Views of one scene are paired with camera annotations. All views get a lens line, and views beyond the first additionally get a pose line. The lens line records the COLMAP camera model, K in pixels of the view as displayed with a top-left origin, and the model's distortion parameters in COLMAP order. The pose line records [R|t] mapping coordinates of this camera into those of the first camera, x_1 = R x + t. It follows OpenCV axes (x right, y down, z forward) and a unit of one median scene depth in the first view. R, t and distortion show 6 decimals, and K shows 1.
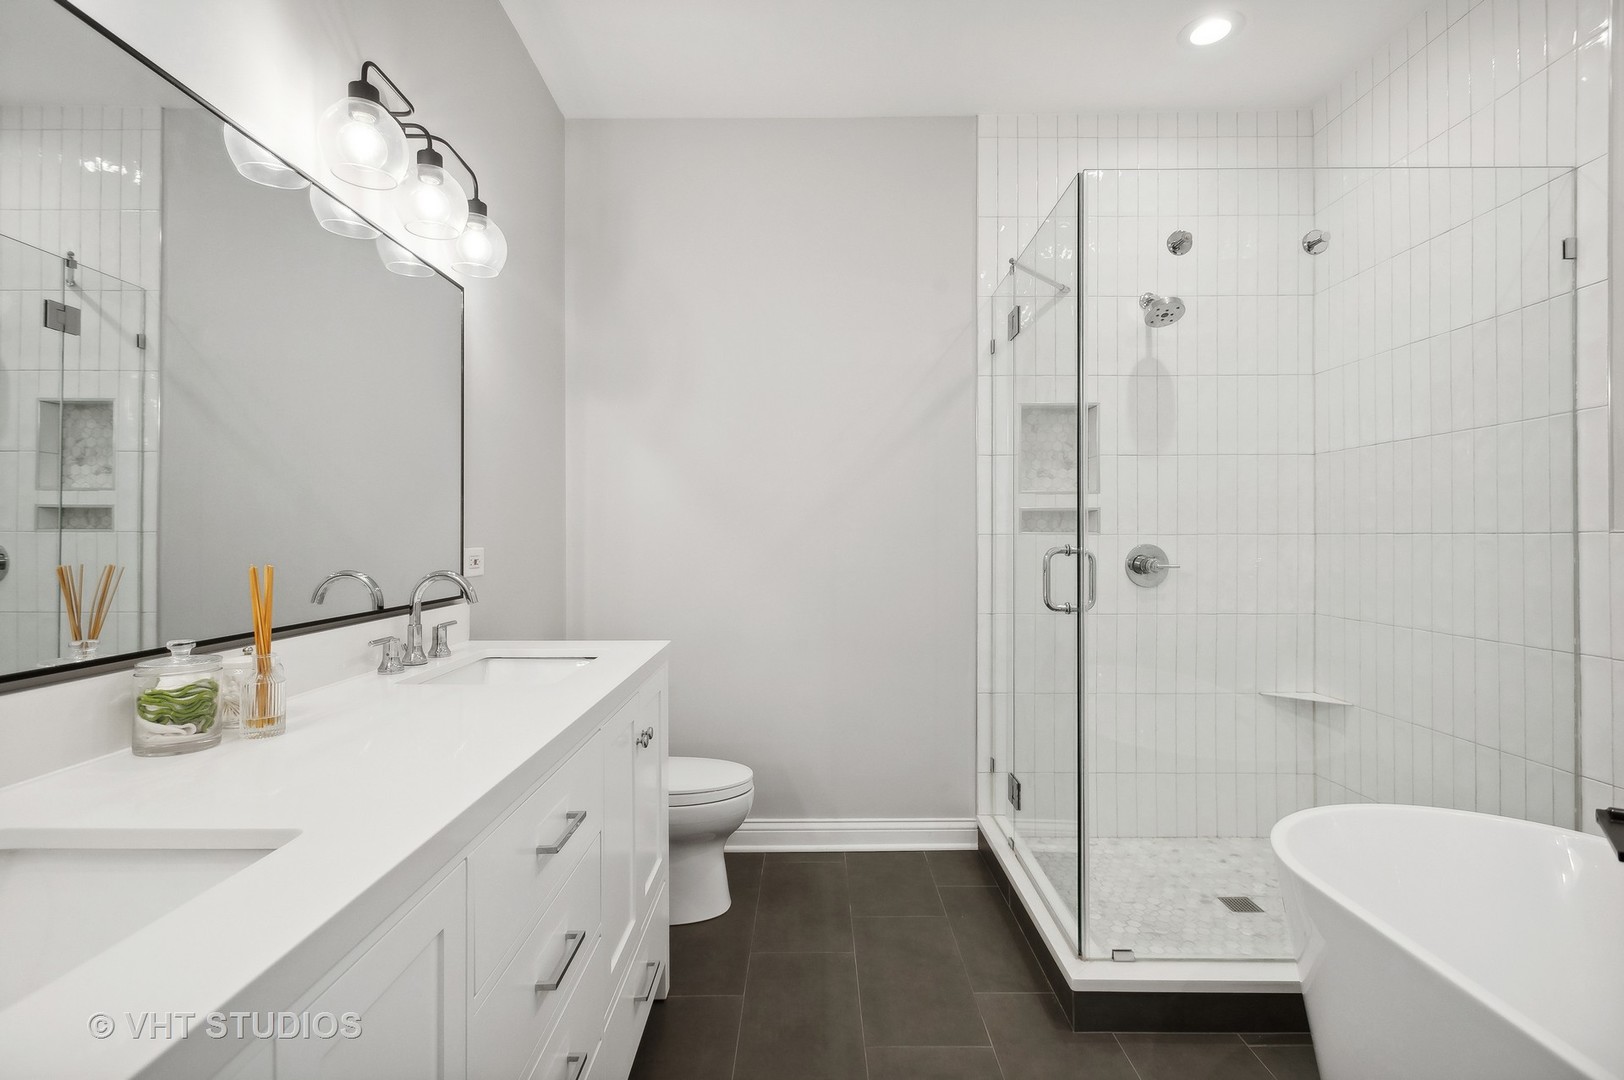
lens RADIAL K [[758.7, 0, 810.5], [0, 758.7, 536.5], [0, 0, 1]] dist [0.010748, -0.000246]
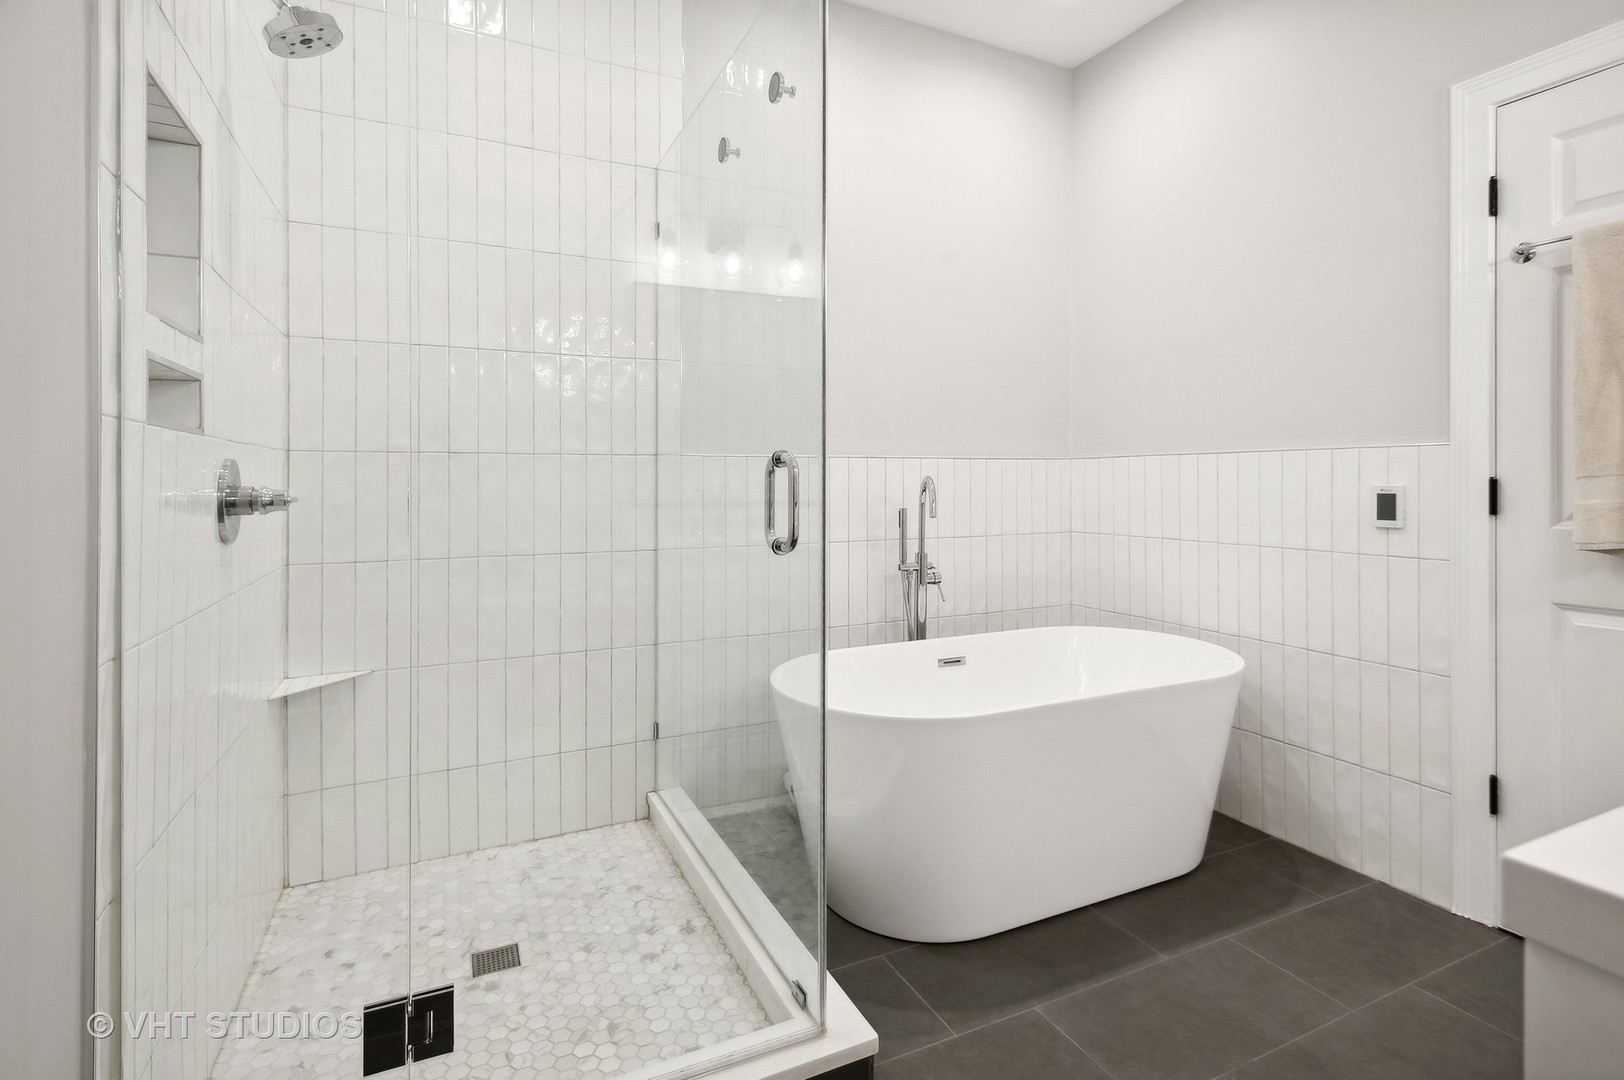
lens RADIAL K [[793.3, 0, 822.8], [0, 793.3, 485.1], [0, 0, 1]] dist [0.002380, -0.000204]
pose [[-0.443396, -0.001693, 0.896324, -0.224584], [0.001430, 0.999996, 0.002596, 0.030219], [-0.896325, 0.002433, -0.443392, 0.970533]]
